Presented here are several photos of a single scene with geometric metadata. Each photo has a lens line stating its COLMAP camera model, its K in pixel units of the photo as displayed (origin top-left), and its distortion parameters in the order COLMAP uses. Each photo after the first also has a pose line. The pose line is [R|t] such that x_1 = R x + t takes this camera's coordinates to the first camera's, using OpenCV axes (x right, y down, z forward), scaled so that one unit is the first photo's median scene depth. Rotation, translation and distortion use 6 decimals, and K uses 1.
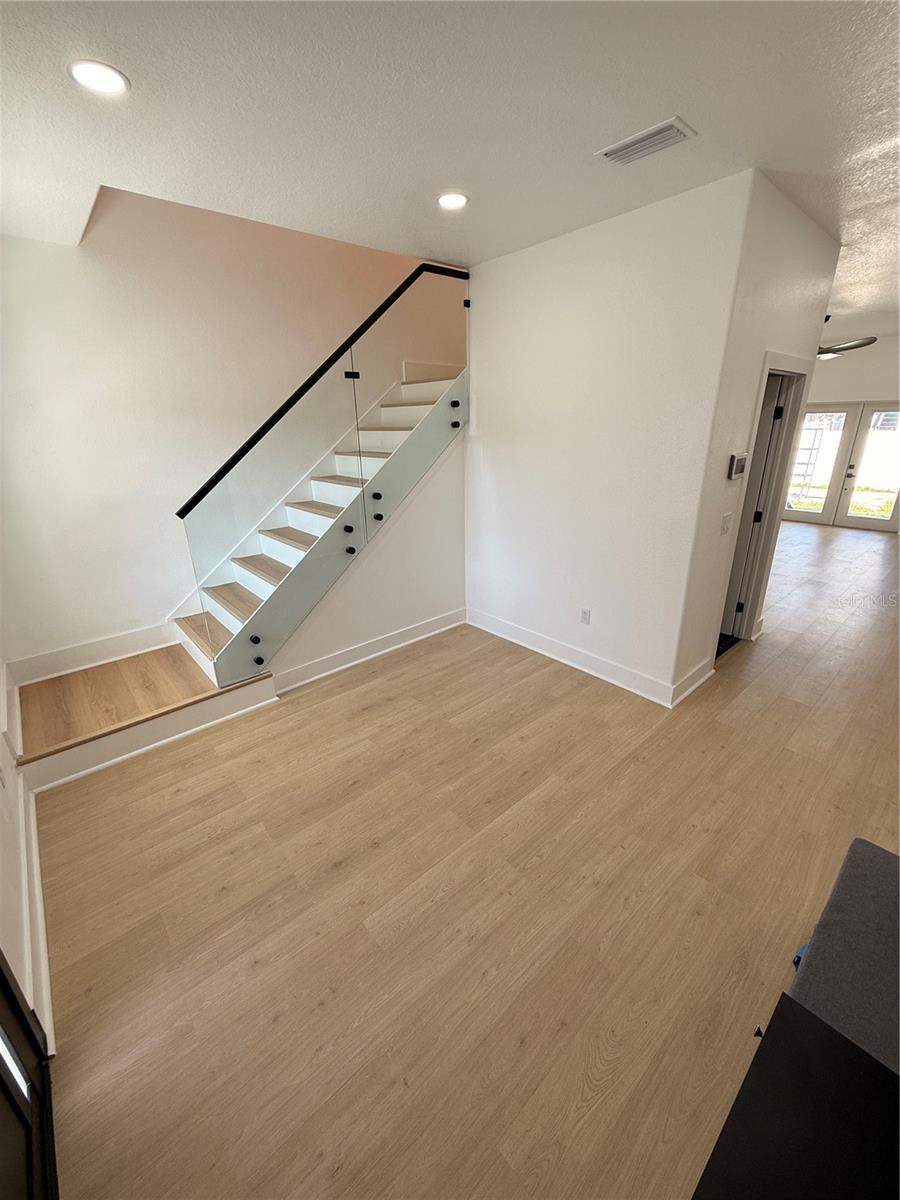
lens RADIAL K [[485.0, 0, 454.0], [0, 485.0, 597.0], [0, 0, 1]] dist [0.003510, 0.000739]
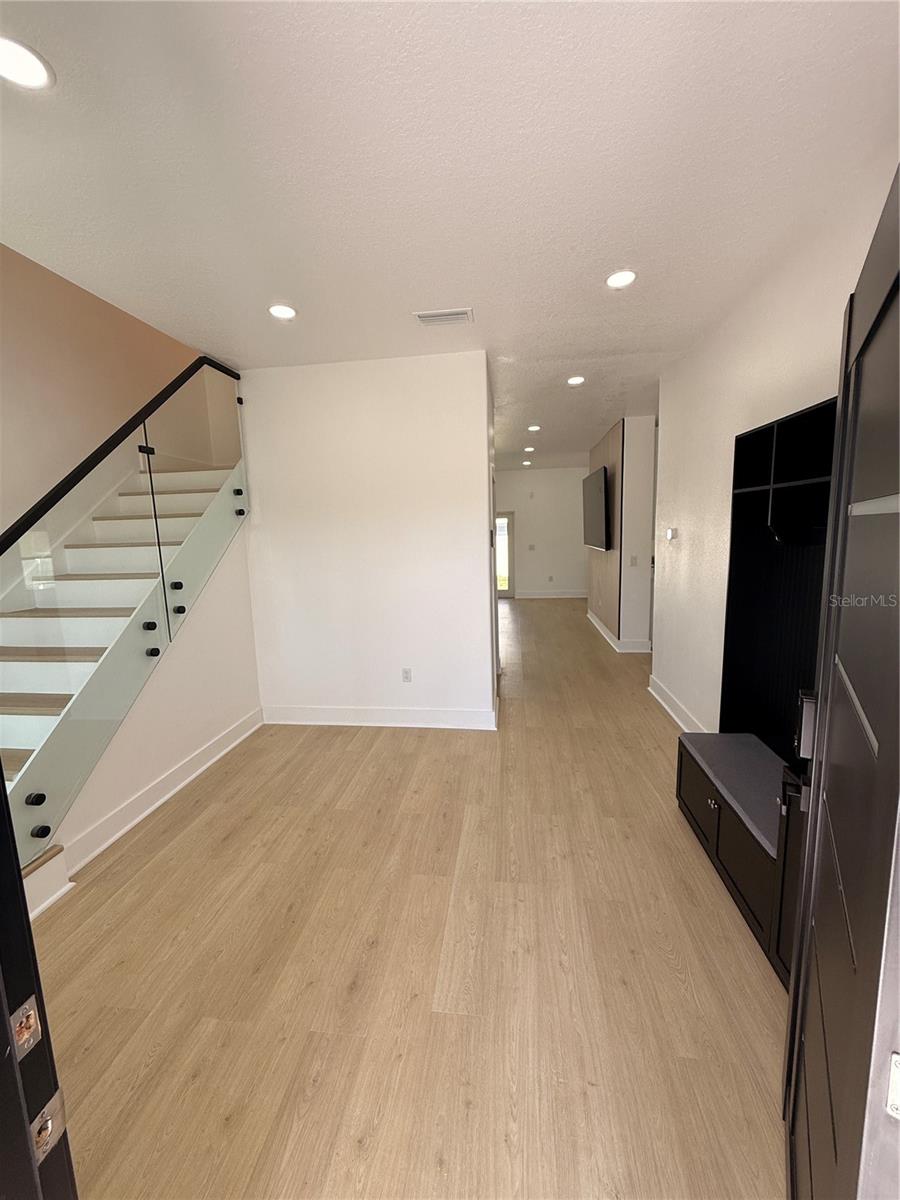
lens RADIAL K [[485.0, 0, 449.9], [0, 485.0, 597.0], [0, 0, 1]] dist [0.003510, 0.000739]
pose [[0.749645, -0.092426, 0.655355, -0.415647], [0.242449, 0.959719, -0.141981, 0.056817], [-0.615834, 0.265325, 0.741857, 0.086592]]
